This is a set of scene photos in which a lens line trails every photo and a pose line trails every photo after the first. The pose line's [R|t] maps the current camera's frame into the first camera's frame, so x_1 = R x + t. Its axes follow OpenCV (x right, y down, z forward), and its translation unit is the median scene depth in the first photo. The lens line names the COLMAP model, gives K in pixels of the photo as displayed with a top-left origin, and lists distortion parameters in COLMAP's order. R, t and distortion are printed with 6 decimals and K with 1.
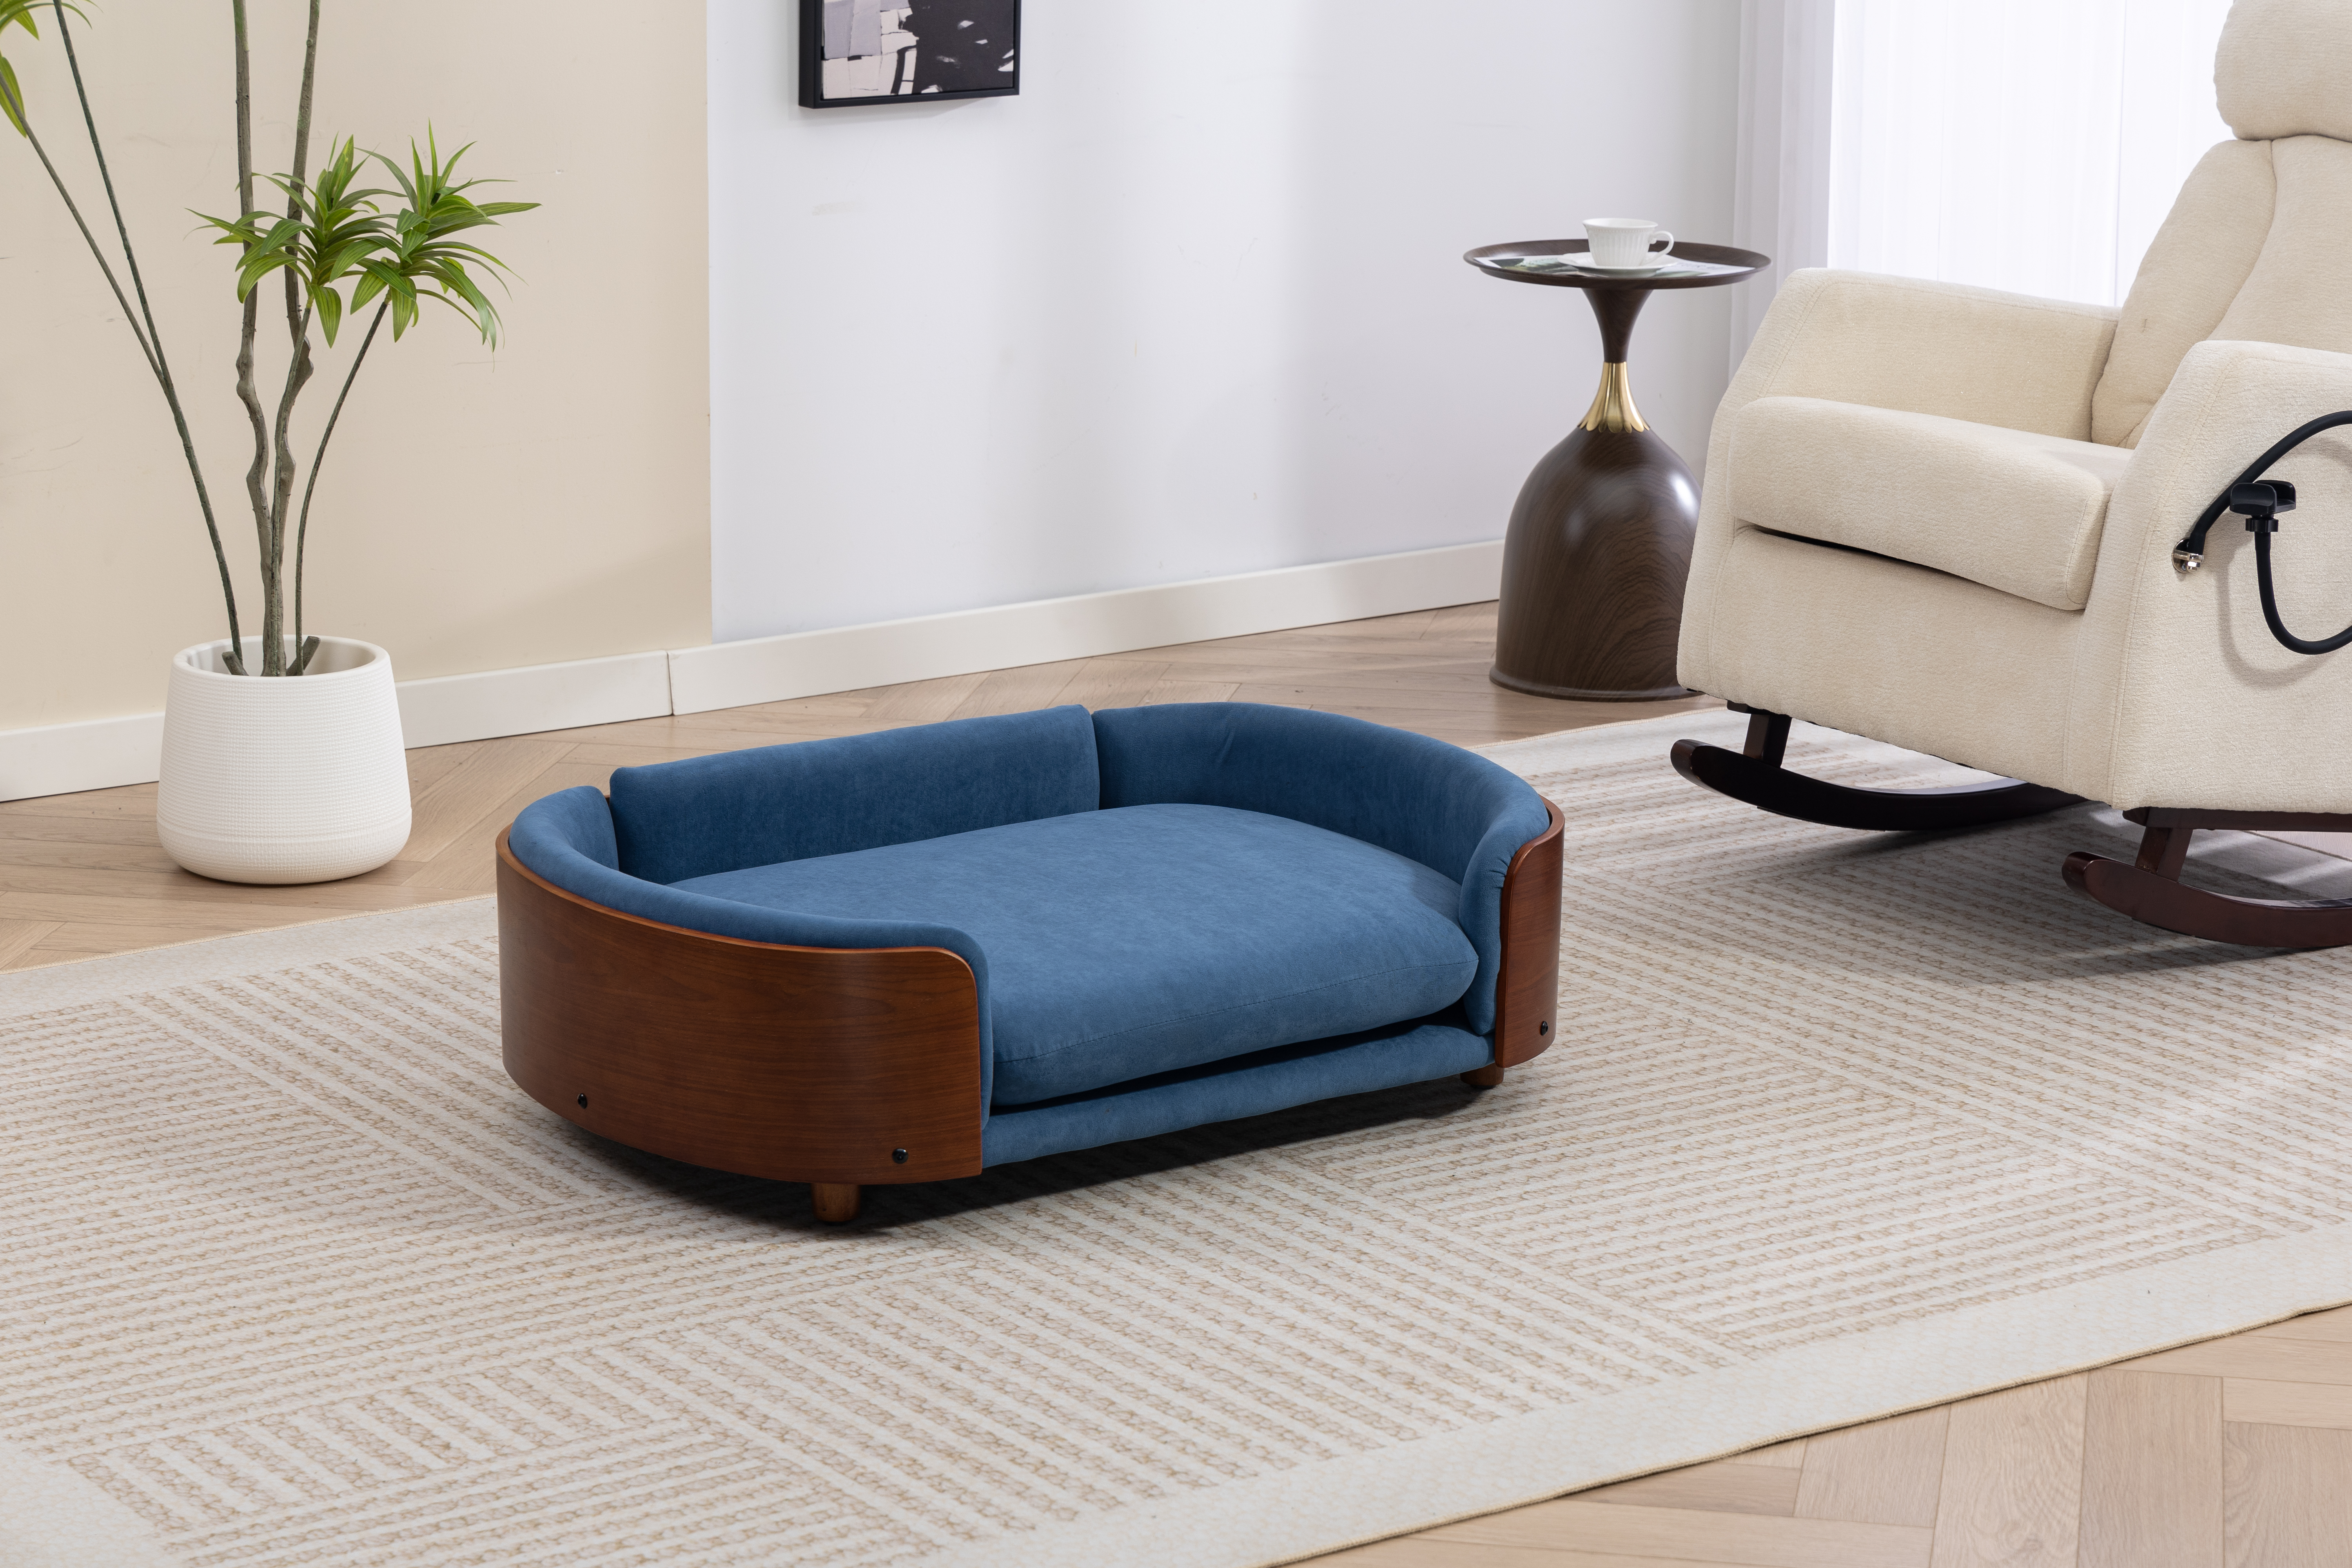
lens RADIAL K [[5758.7, 0, 1192.1], [0, 5758.7, 737.4], [0, 0, 1]] dist [0.034478, 0.000000]
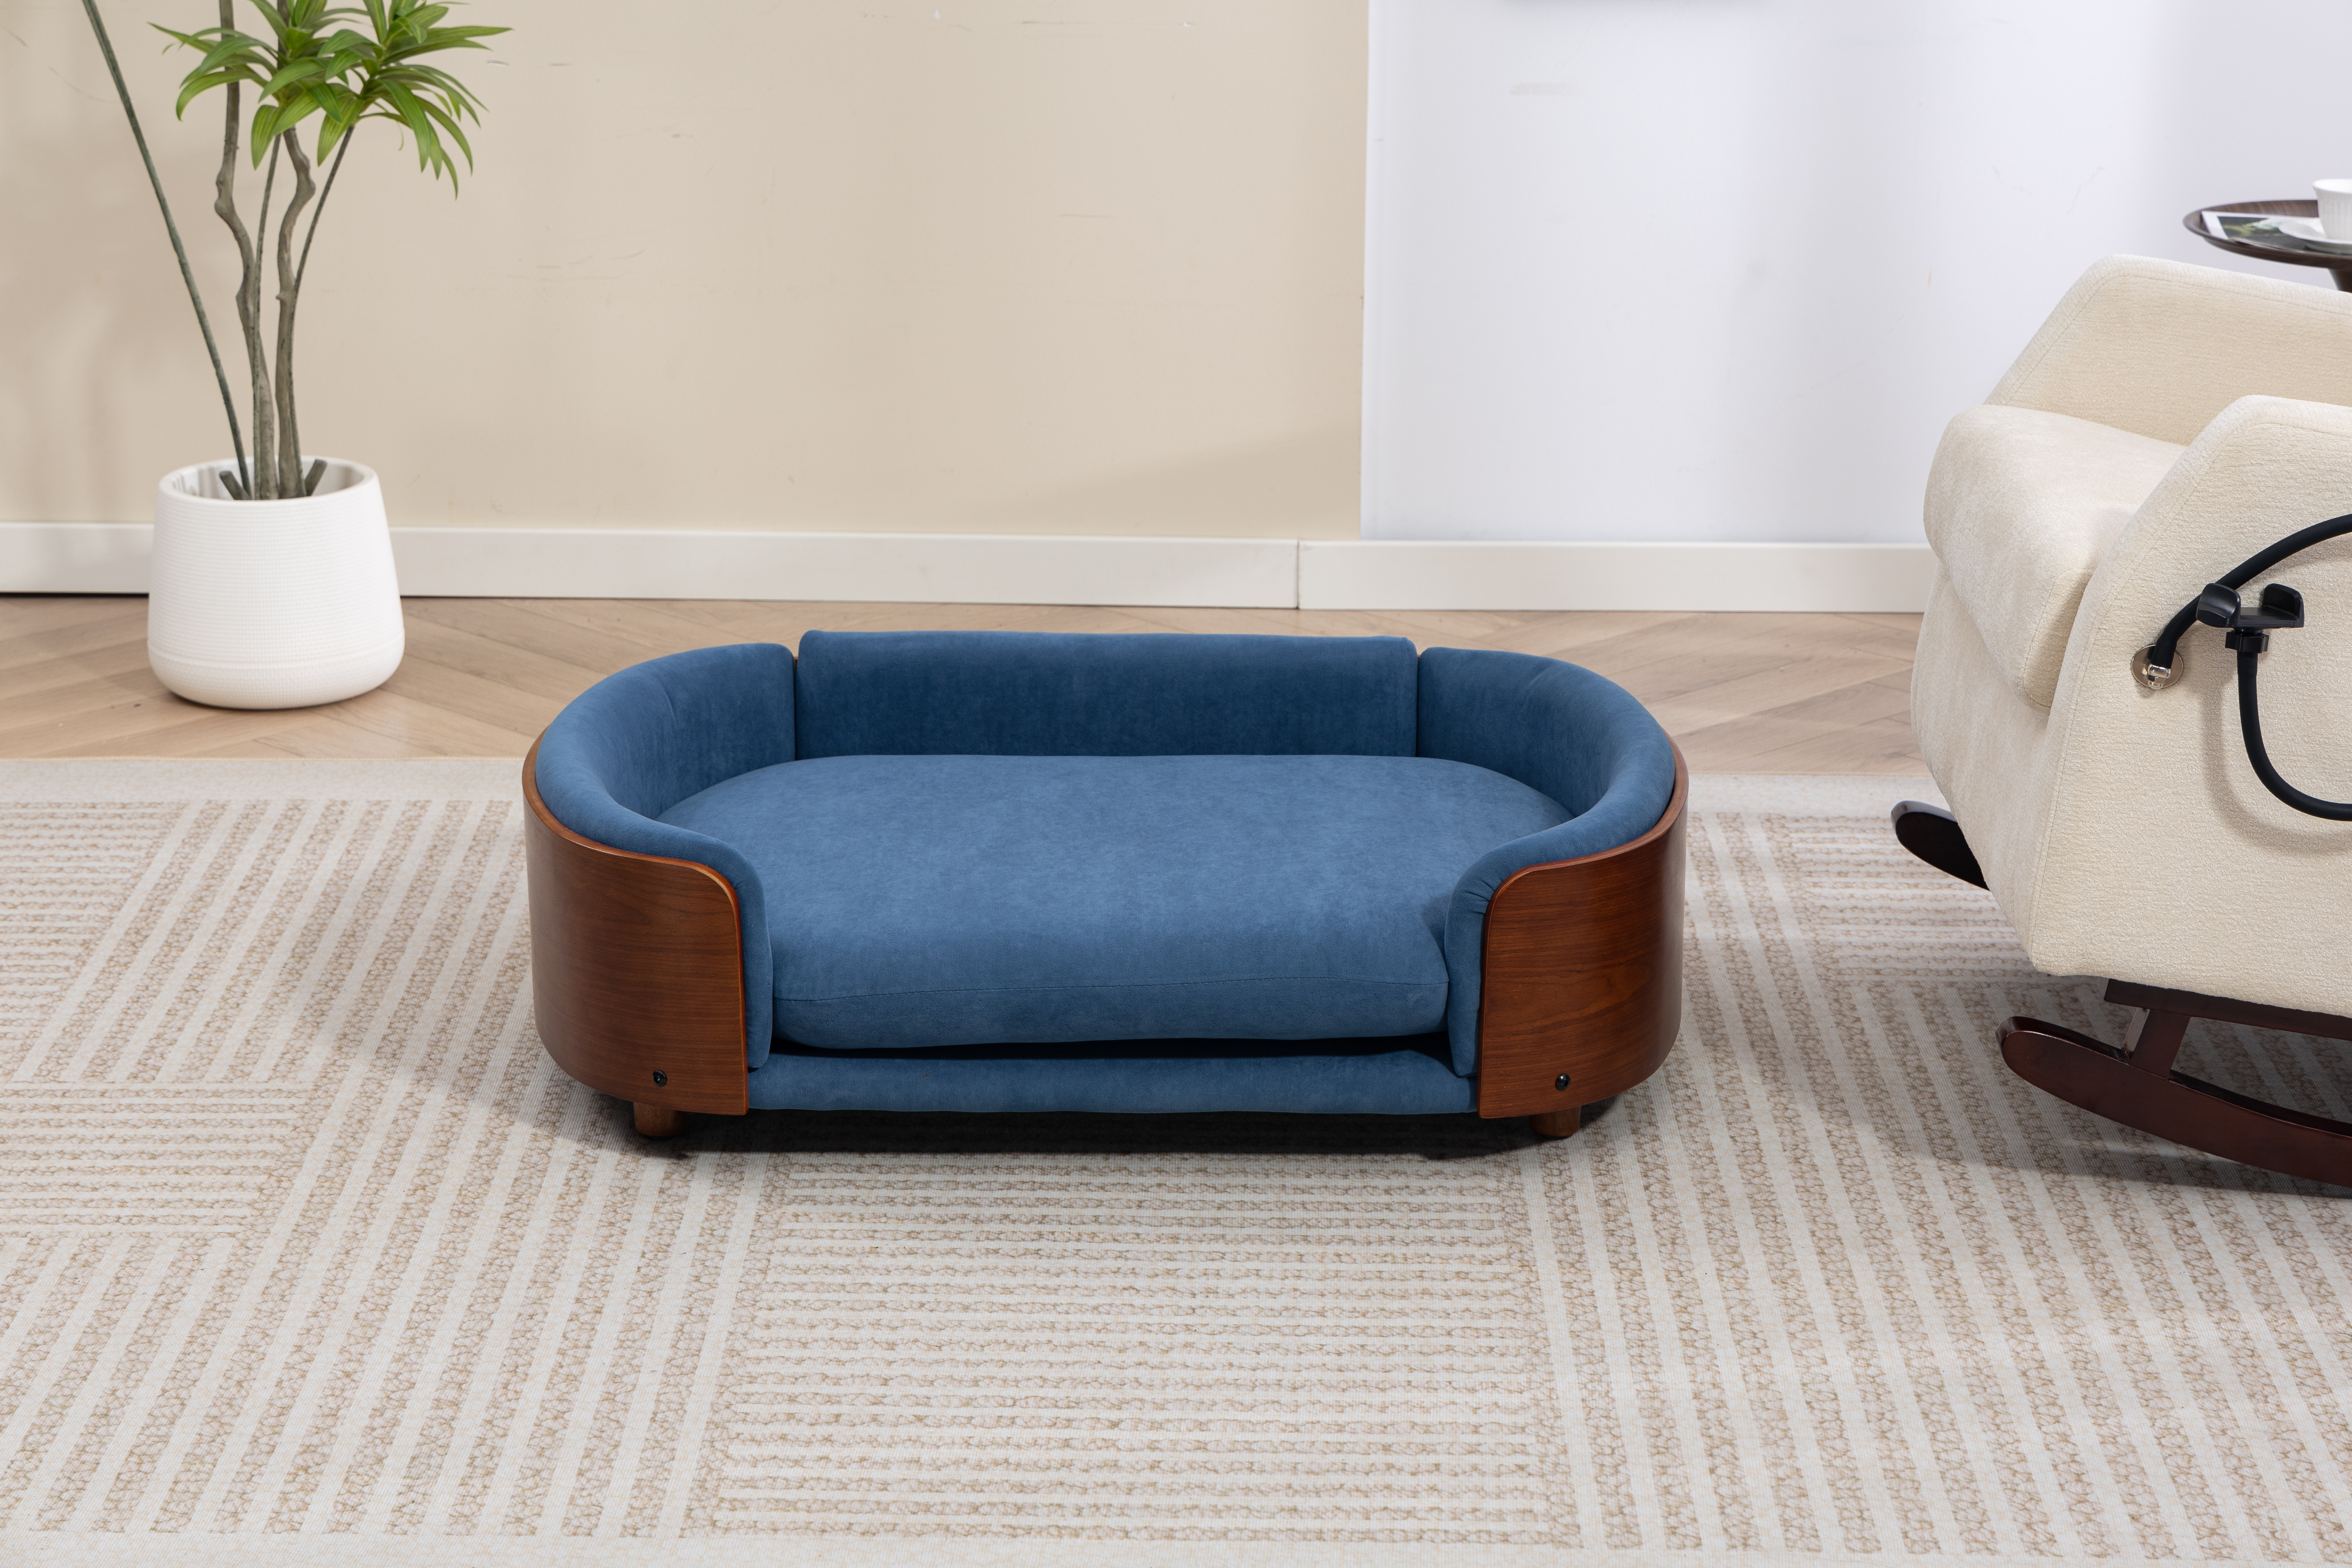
lens RADIAL K [[5229.6, 0, 1164.4], [0, 5229.6, 758.3], [0, 0, 1]] dist [0.022039, 0.000000]
pose [[0.815487, 0.156864, -0.557113, 0.473644], [-0.129474, 0.987620, 0.088560, -0.066991], [0.564108, -0.000087, 0.825701, 0.350587]]
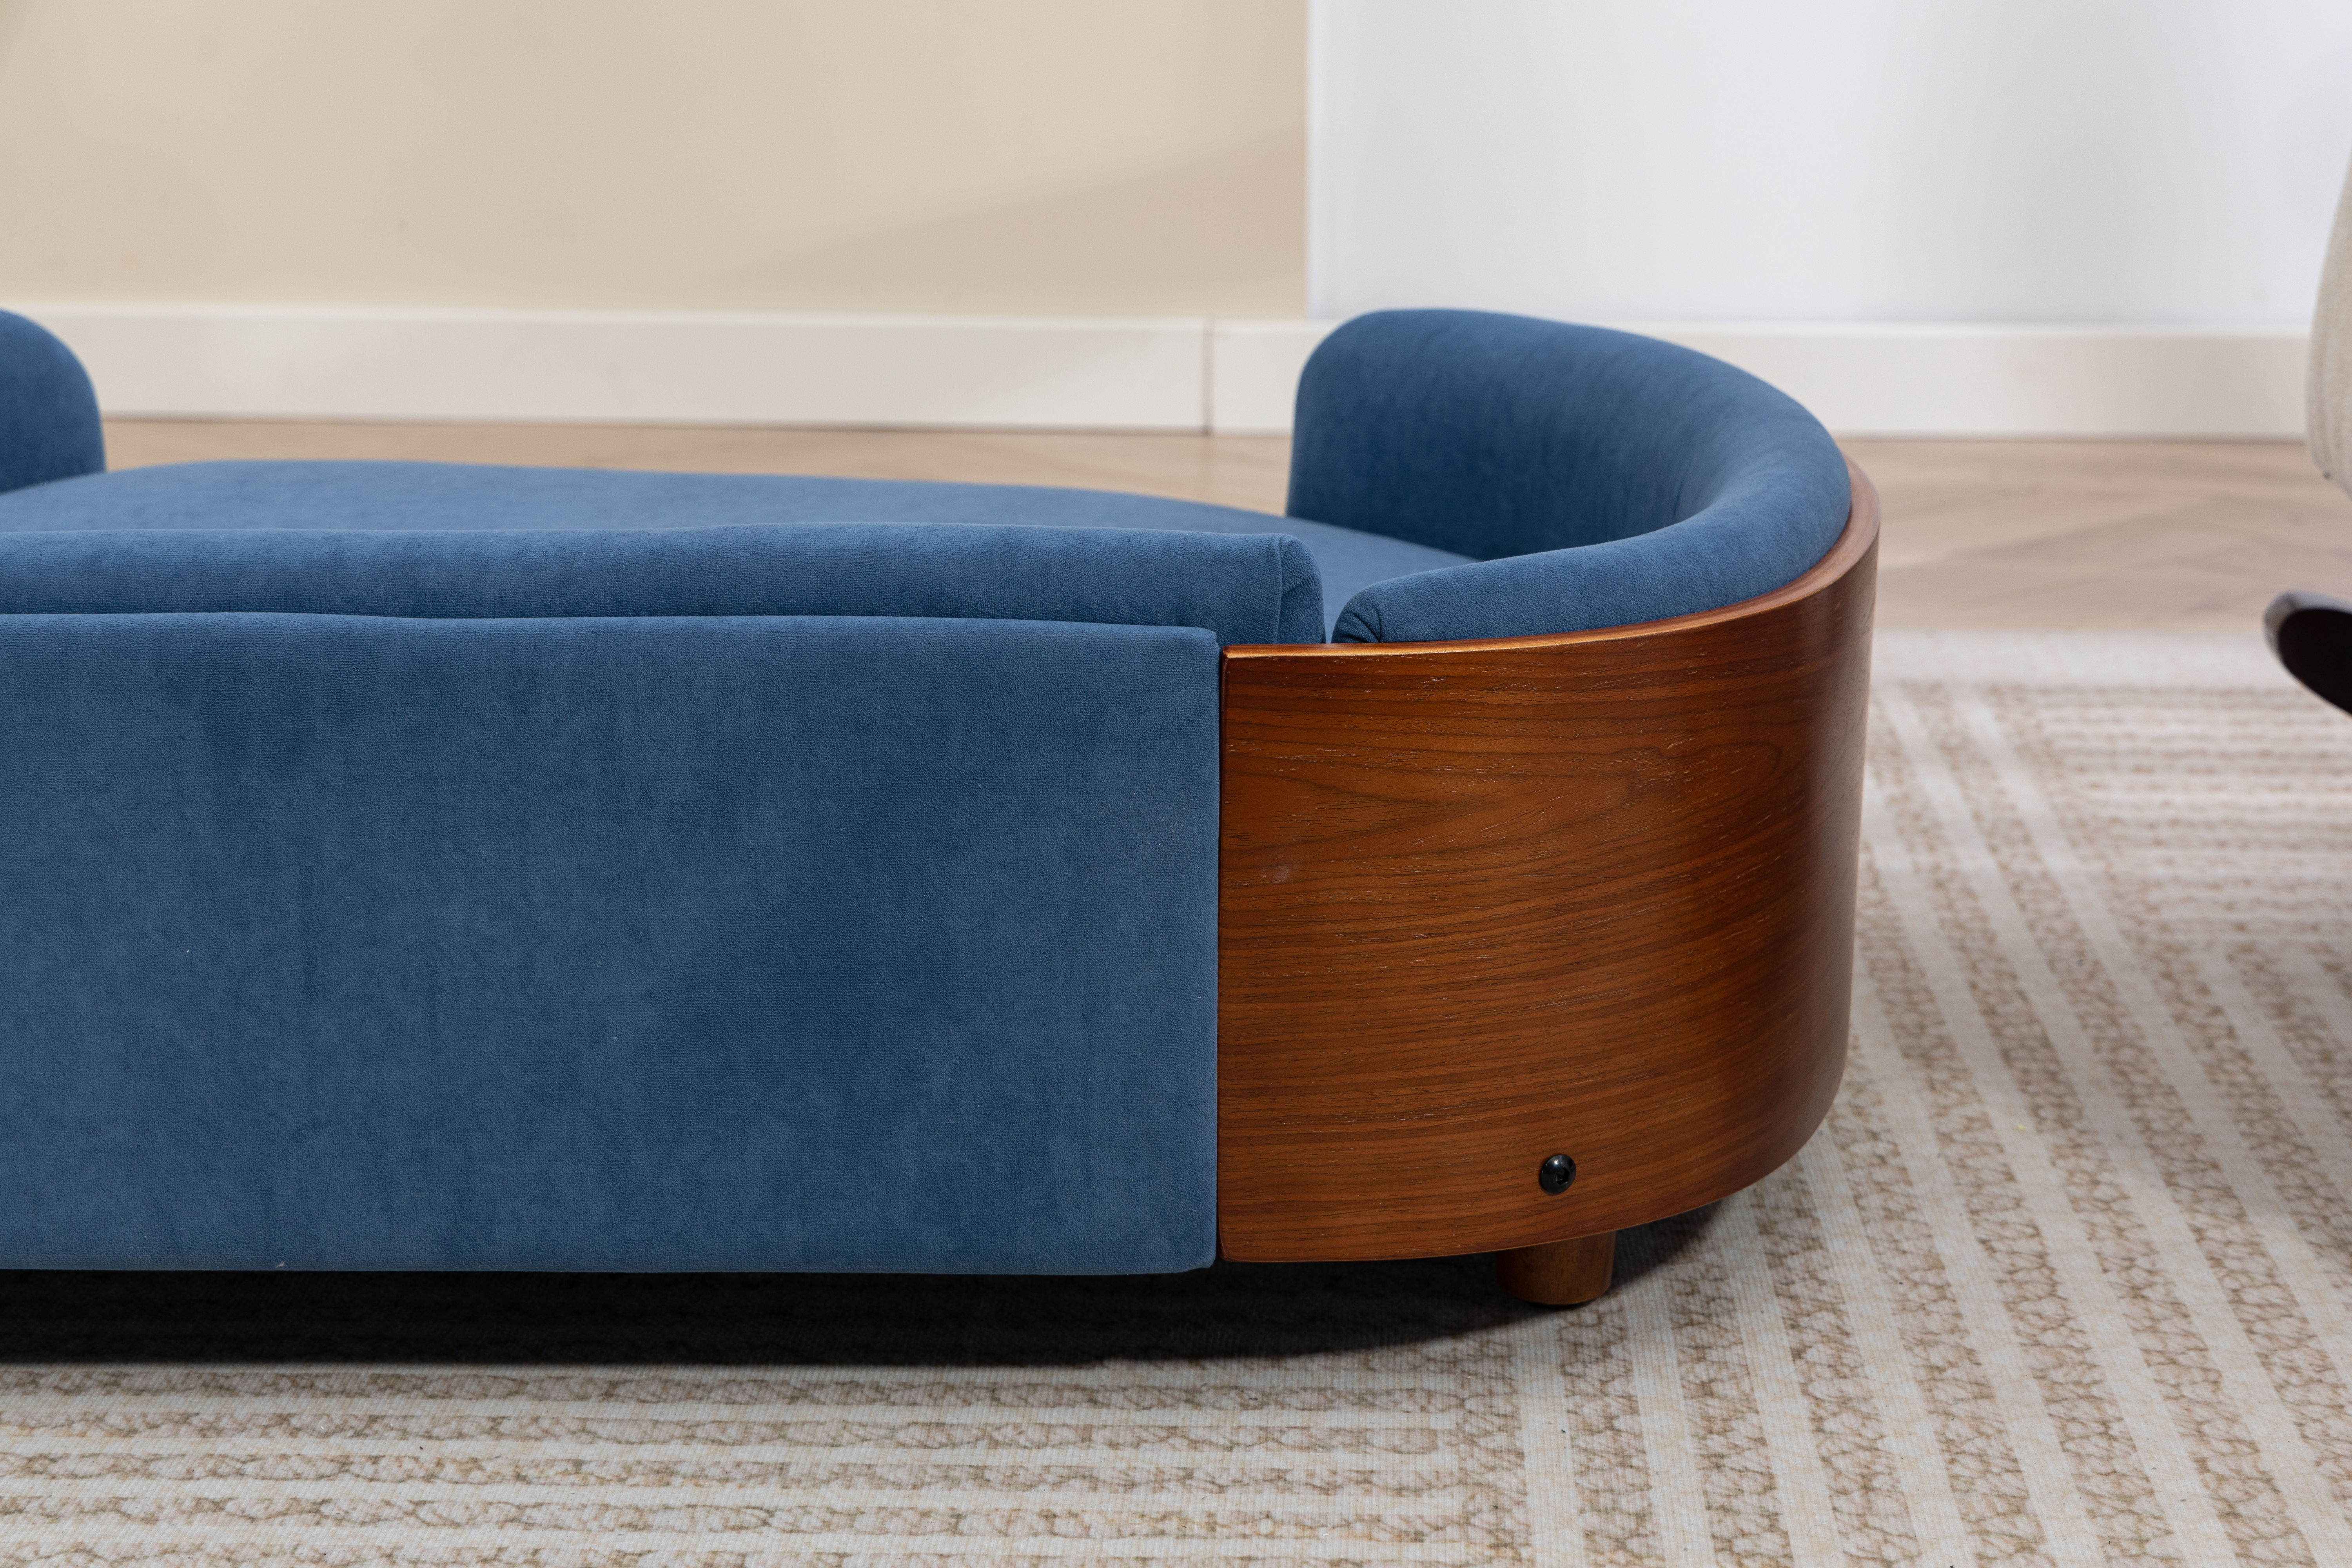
lens RADIAL K [[4876.0, 0, 1203.1], [0, 4876.0, 784.8], [0, 0, 1]] dist [0.046482, 0.000000]
pose [[0.805560, 0.137056, -0.576445, 0.258418], [-0.128613, 0.990130, 0.055683, 0.005399], [0.578388, 0.029282, 0.815236, 0.746136]]
